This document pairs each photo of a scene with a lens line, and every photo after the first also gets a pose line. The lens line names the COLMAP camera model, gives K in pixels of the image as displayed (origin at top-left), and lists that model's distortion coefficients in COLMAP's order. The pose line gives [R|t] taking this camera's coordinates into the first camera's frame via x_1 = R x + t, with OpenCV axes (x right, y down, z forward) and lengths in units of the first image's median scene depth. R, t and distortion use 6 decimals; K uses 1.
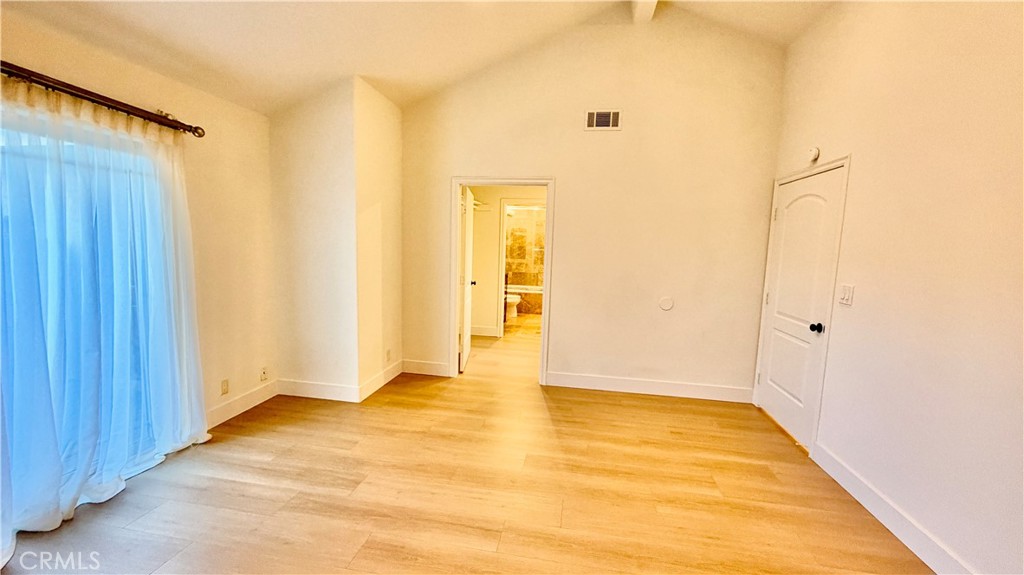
lens RADIAL K [[407.1, 0, 512.0], [0, 407.1, 287.5], [0, 0, 1]] dist [0.000640, 0.000084]
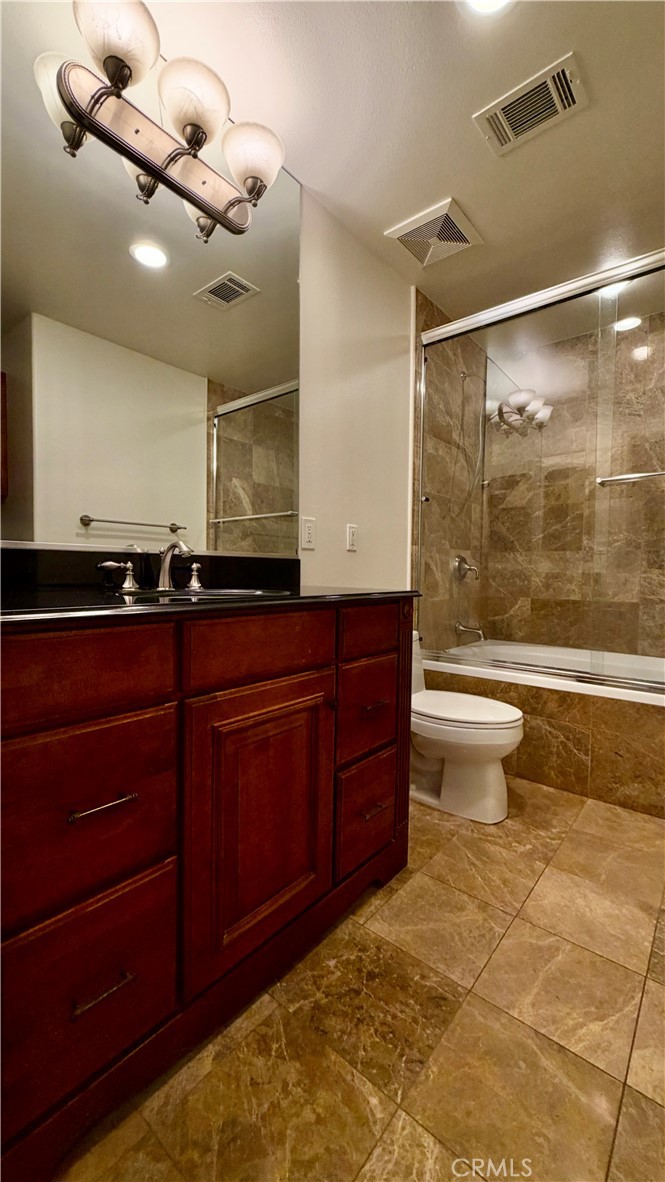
lens RADIAL K [[469.9, 0, 332.5], [0, 469.9, 591.0], [0, 0, 1]] dist [0.000640, 0.000084]
pose [[0.866877, -0.000330, -0.498522, 0.050126], [-0.039985, 0.996732, -0.070189, -0.016807], [0.496916, 0.080778, 0.864031, 0.723201]]
